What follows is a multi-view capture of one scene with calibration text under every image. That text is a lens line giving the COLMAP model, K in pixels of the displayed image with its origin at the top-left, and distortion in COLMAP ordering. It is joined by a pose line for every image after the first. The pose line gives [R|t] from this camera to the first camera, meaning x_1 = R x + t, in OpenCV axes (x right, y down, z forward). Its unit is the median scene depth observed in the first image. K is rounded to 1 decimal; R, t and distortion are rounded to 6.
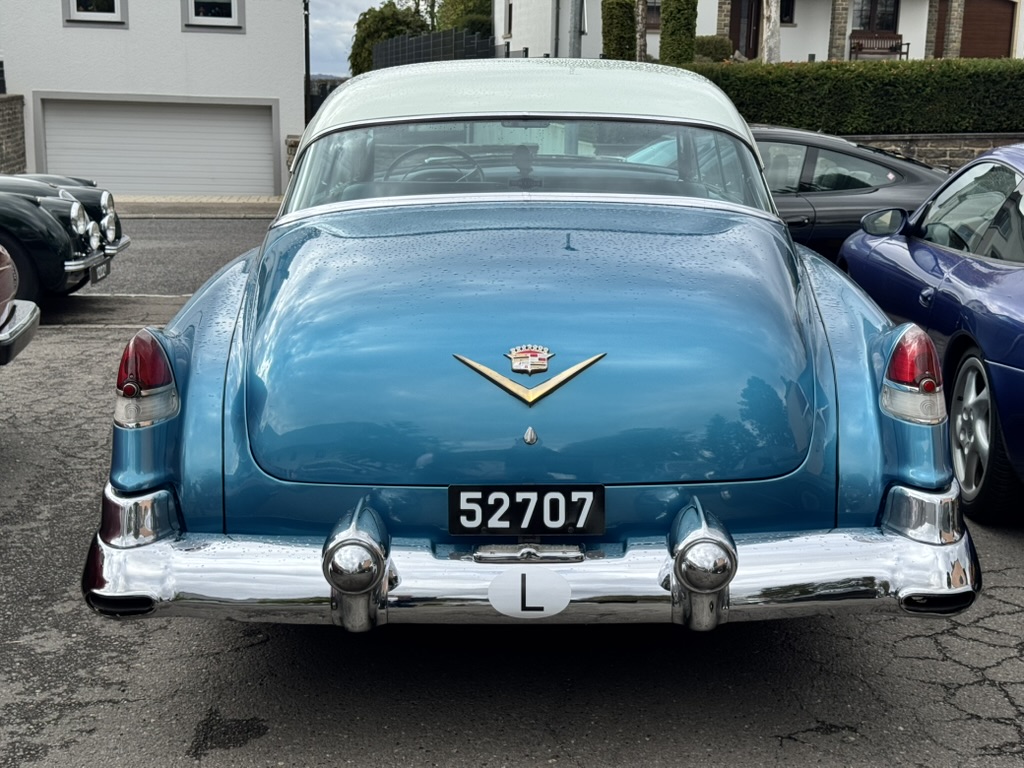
lens RADIAL K [[1419.4, 0, 515.4], [0, 1419.4, 380.2], [0, 0, 1]] dist [0.095457, 0.000000]
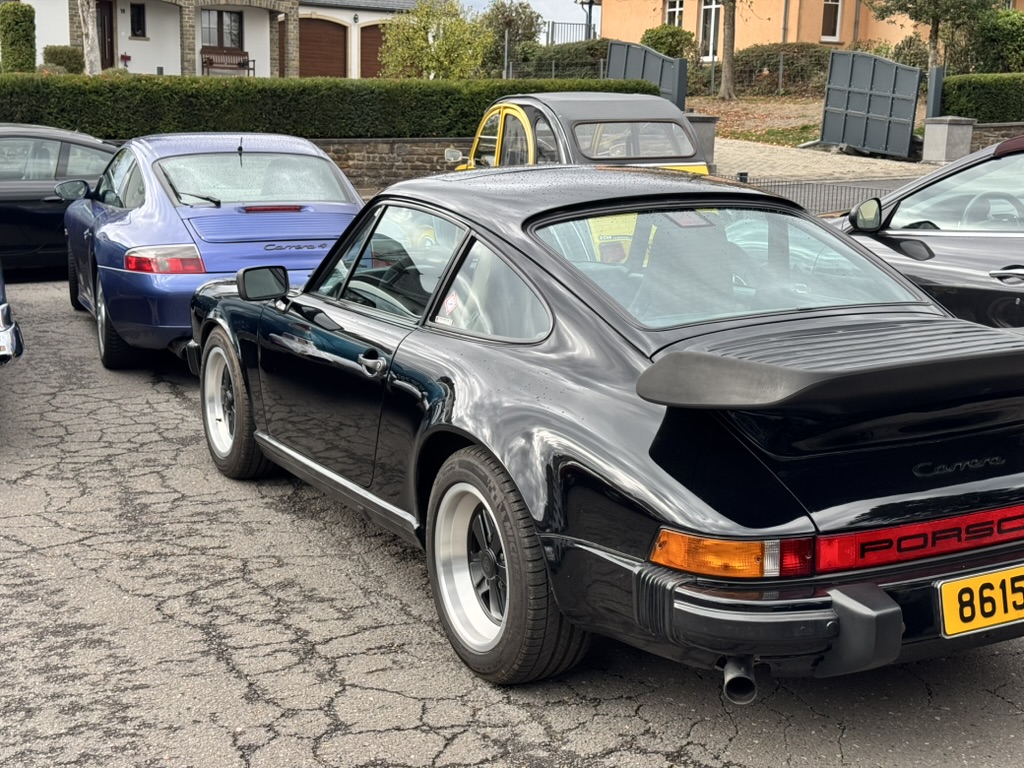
lens RADIAL K [[1419.4, 0, 504.8], [0, 1419.4, 388.4], [0, 0, 1]] dist [0.095457, 0.000000]
pose [[0.922461, -0.068841, 0.379903, 0.022591], [0.069445, 0.997512, 0.012132, 0.025893], [-0.379793, 0.015191, 0.924947, -0.128346]]
